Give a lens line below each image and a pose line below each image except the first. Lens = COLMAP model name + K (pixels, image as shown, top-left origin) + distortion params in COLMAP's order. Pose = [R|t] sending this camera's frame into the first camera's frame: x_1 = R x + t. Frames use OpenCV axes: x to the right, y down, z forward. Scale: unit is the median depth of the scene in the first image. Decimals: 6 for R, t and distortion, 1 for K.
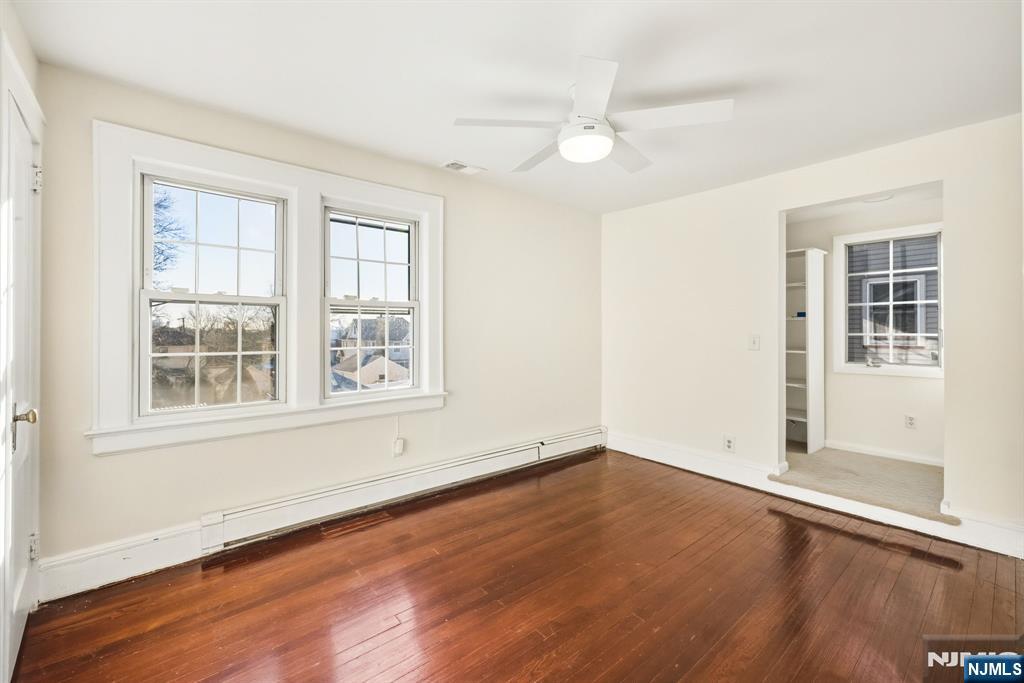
lens RADIAL K [[433.5, 0, 511.3], [0, 433.5, 333.3], [0, 0, 1]] dist [0.000126, -0.000134]
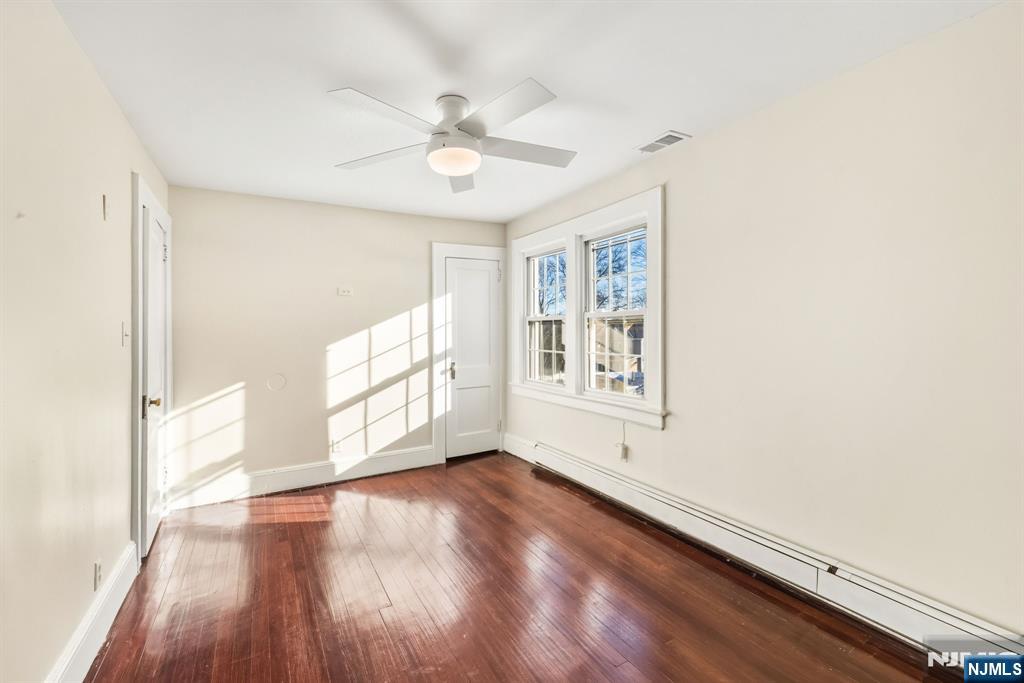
lens RADIAL K [[433.5, 0, 511.3], [0, 433.5, 333.3], [0, 0, 1]] dist [0.000126, -0.000134]
pose [[-0.175409, 0.001436, -0.984495, 0.790450], [-0.003135, 0.999993, 0.002017, -0.021860], [0.984491, 0.003440, -0.175403, 0.906698]]
